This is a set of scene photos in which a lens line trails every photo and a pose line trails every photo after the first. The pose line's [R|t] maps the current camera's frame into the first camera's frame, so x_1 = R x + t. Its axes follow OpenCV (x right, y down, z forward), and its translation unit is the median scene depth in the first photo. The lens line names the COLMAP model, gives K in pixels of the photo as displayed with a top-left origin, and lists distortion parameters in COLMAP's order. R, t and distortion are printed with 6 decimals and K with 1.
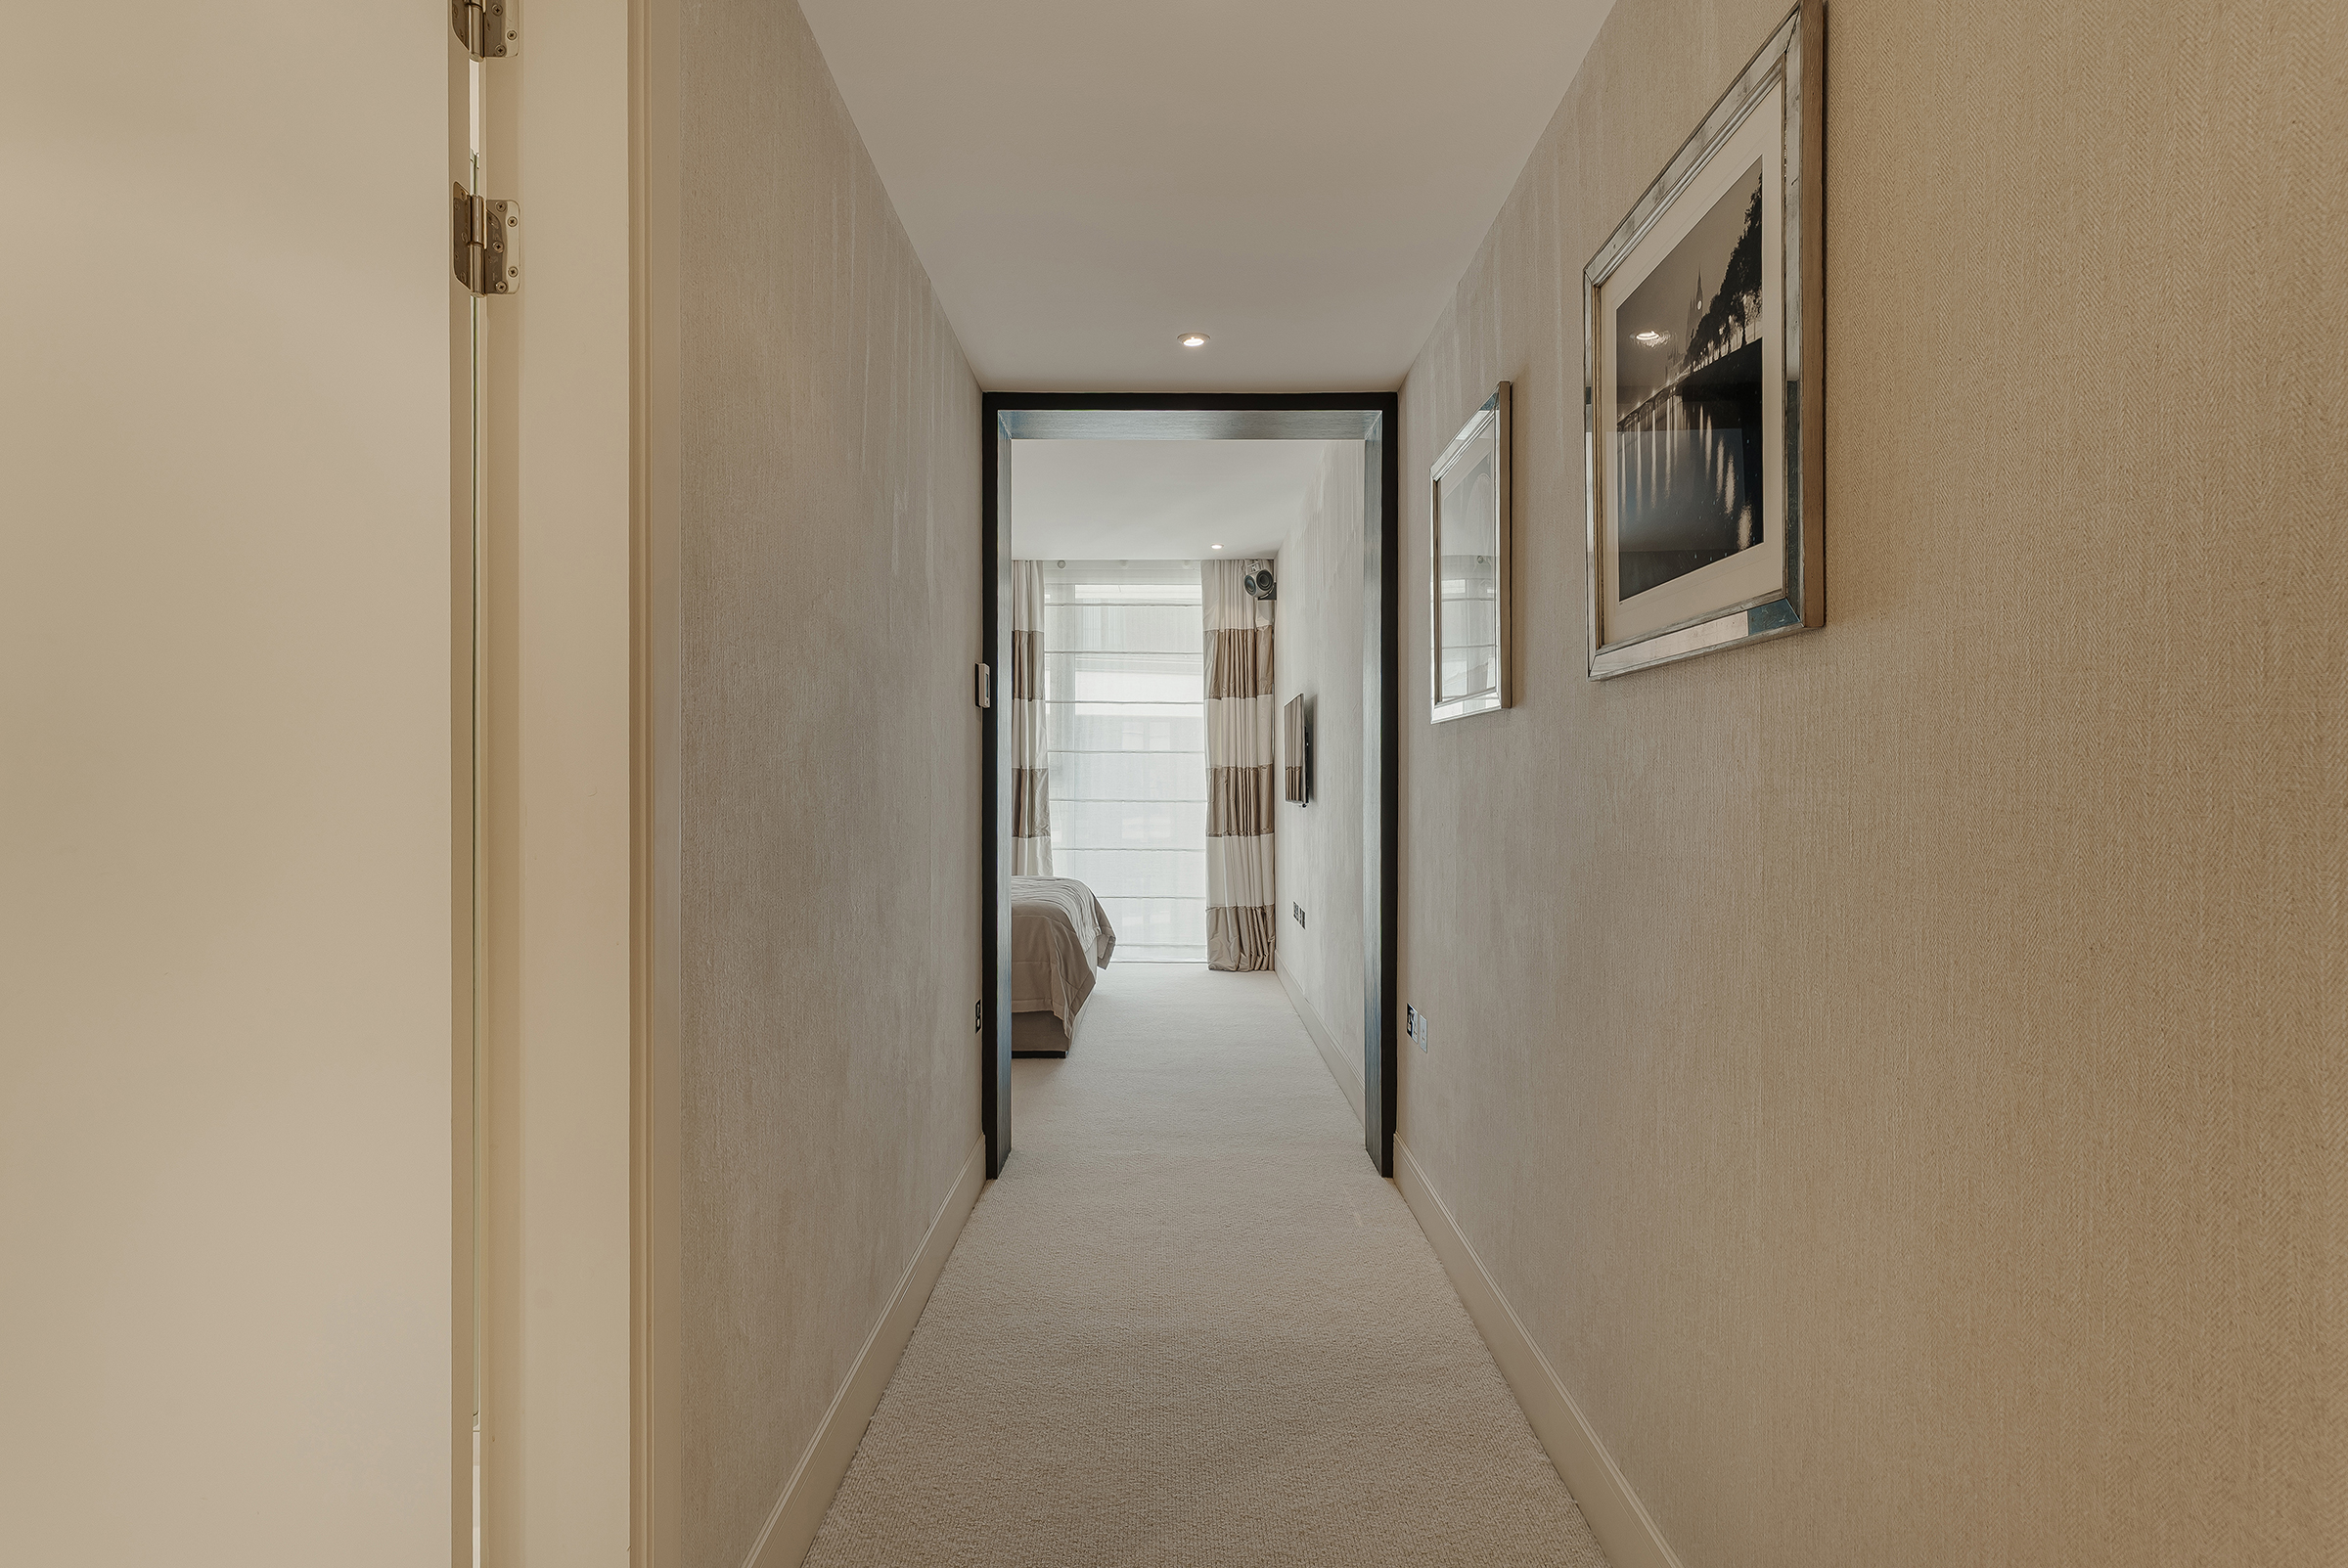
lens RADIAL K [[1071.3, 0, 1176.2], [0, 1071.3, 784.1], [0, 0, 1]] dist [0.004027, -0.001253]
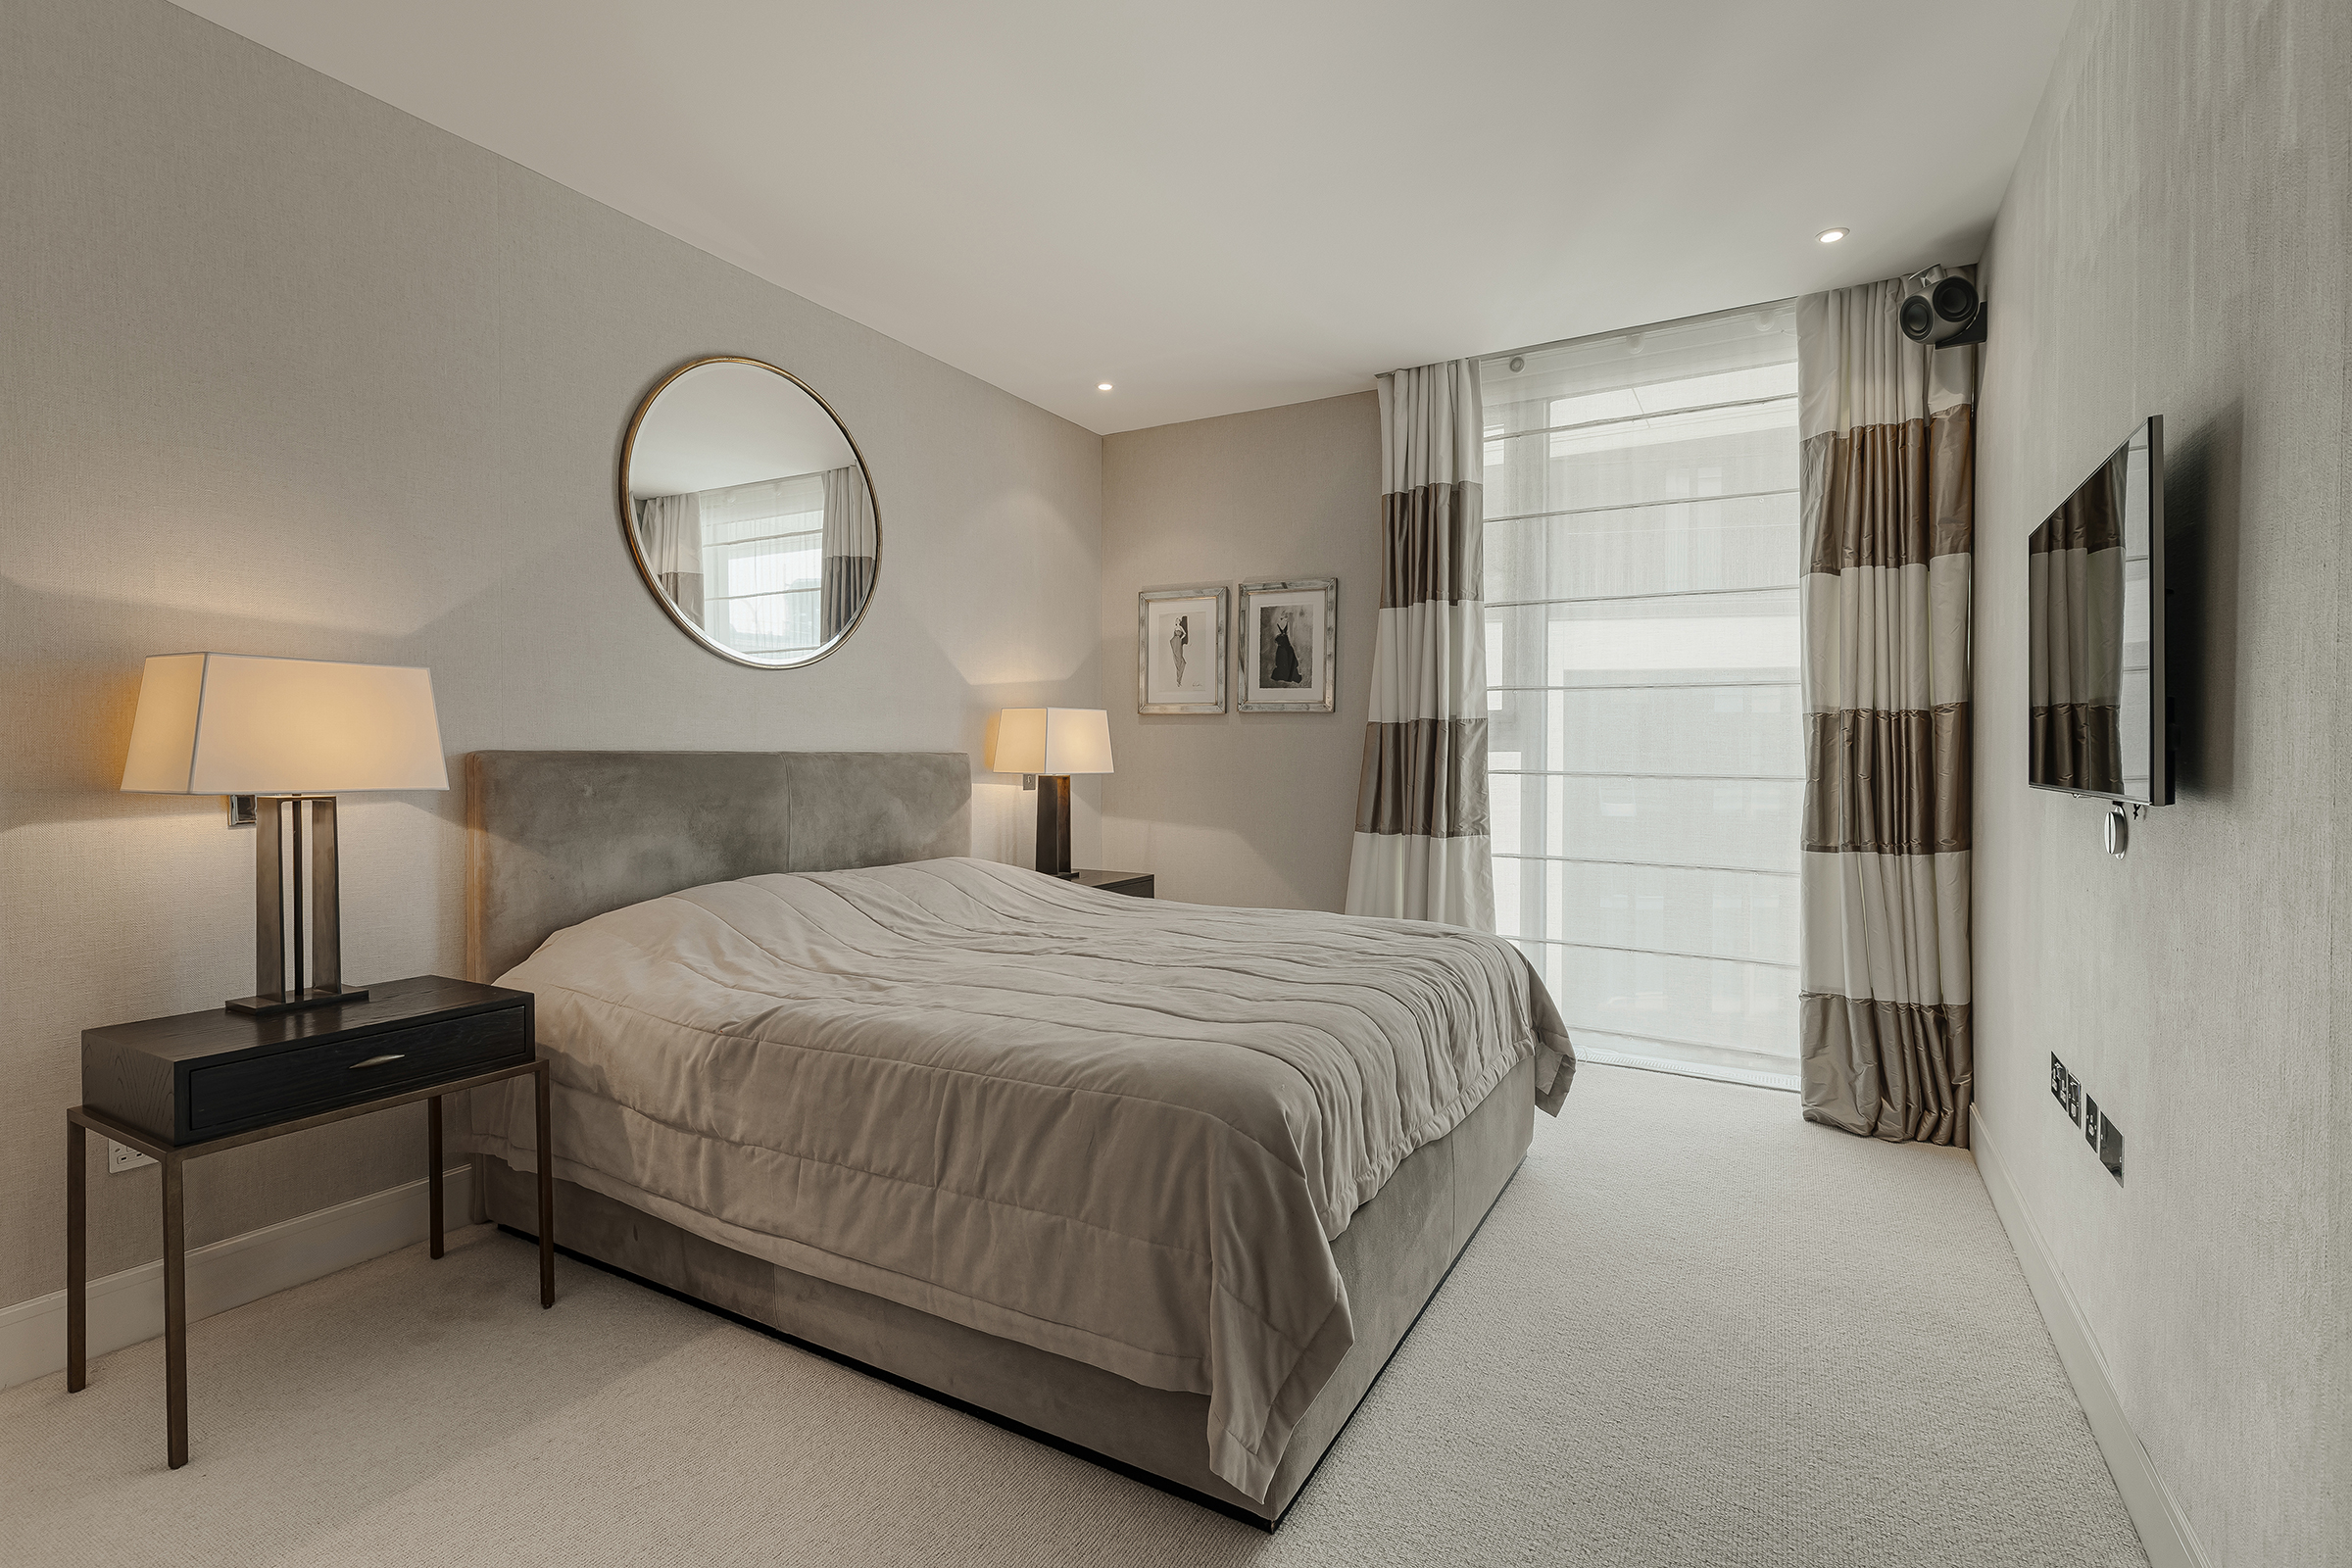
lens RADIAL K [[1073.2, 0, 1166.1], [0, 1073.2, 765.8], [0, 0, 1]] dist [0.004027, -0.001253]
pose [[0.864585, 0.009685, -0.502392, 0.023246], [-0.002500, 0.999885, 0.014972, 0.002919], [0.502480, -0.011688, 0.864510, 0.417845]]
